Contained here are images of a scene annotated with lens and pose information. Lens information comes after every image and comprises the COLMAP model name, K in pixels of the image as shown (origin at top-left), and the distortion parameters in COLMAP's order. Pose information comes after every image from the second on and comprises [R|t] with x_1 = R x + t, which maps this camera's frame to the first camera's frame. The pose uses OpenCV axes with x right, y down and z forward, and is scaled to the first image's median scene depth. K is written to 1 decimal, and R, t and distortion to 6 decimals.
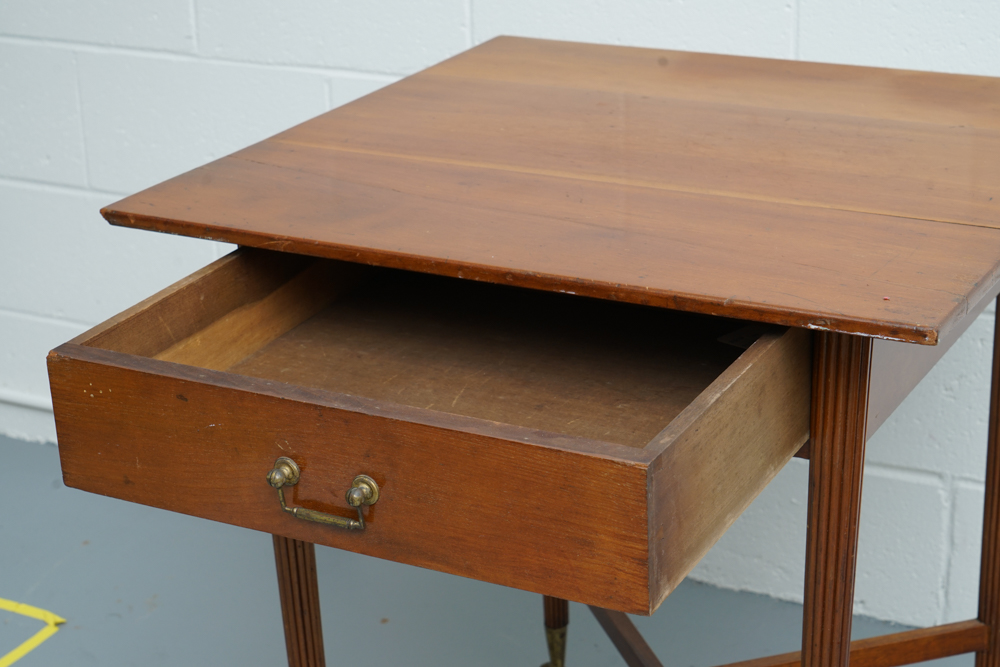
lens RADIAL K [[1876.2, 0, 460.7], [0, 1876.2, 370.3], [0, 0, 1]] dist [0.017346, -0.051040]
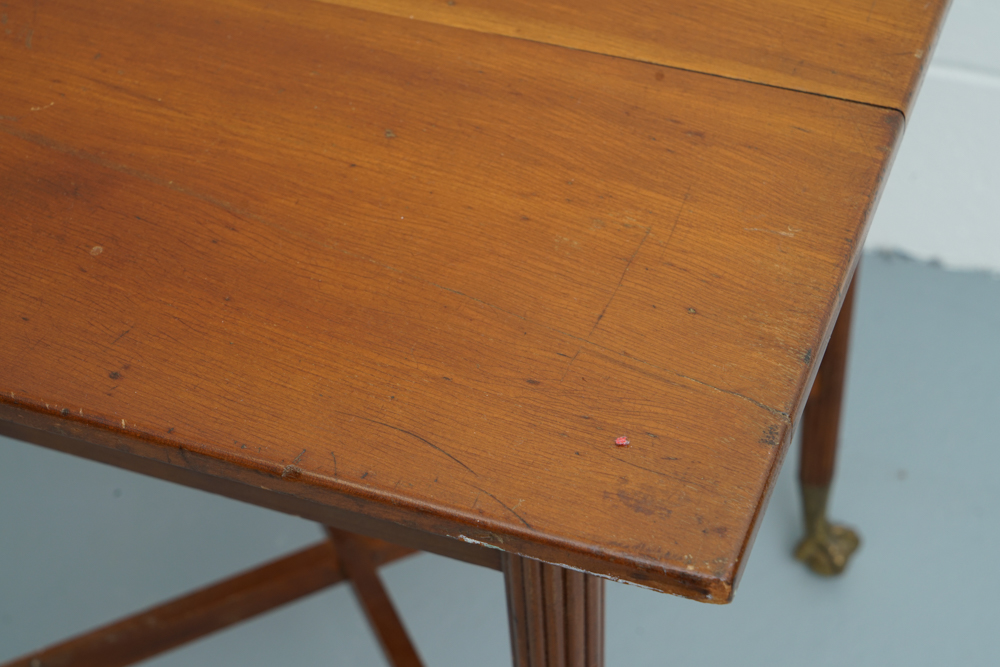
lens RADIAL K [[1960.1, 0, 455.1], [0, 1960.1, 332.8], [0, 0, 1]] dist [-0.001364, 0.086378]
pose [[0.989557, -0.123356, 0.074561, 0.113462], [0.082583, 0.909174, 0.408146, -0.195962], [-0.118136, -0.397726, 0.909867, 0.426129]]
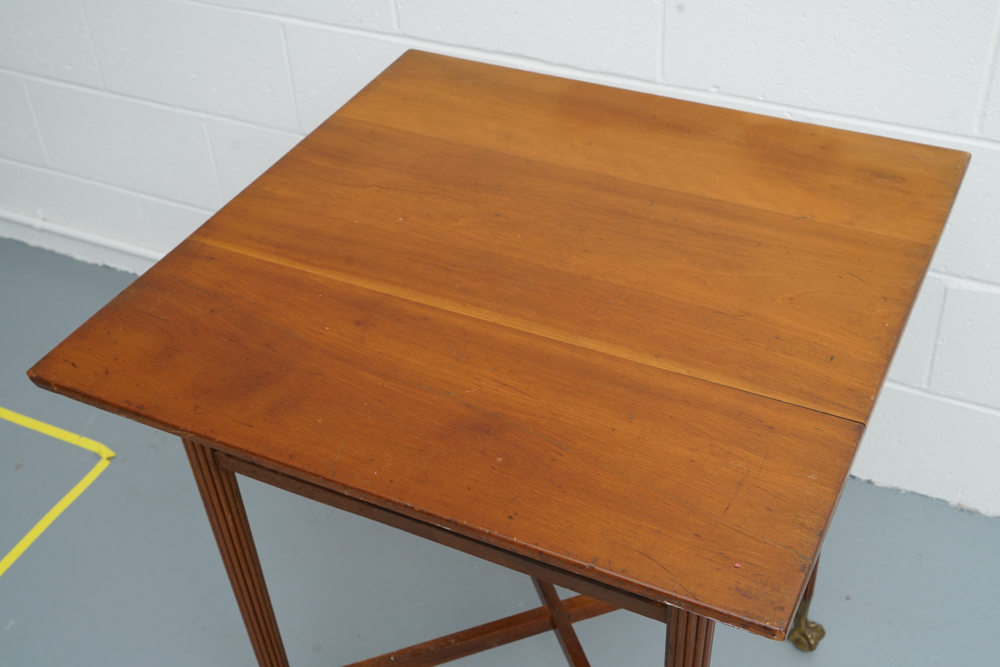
lens RADIAL K [[1199.1, 0, 500.6], [0, 1199.1, 313.3], [0, 0, 1]] dist [0.017735, 0.012666]
pose [[0.998597, -0.042647, 0.031404, 0.057631], [0.032614, 0.962359, 0.269818, -0.269375], [-0.041728, -0.268415, 0.962399, 0.289667]]
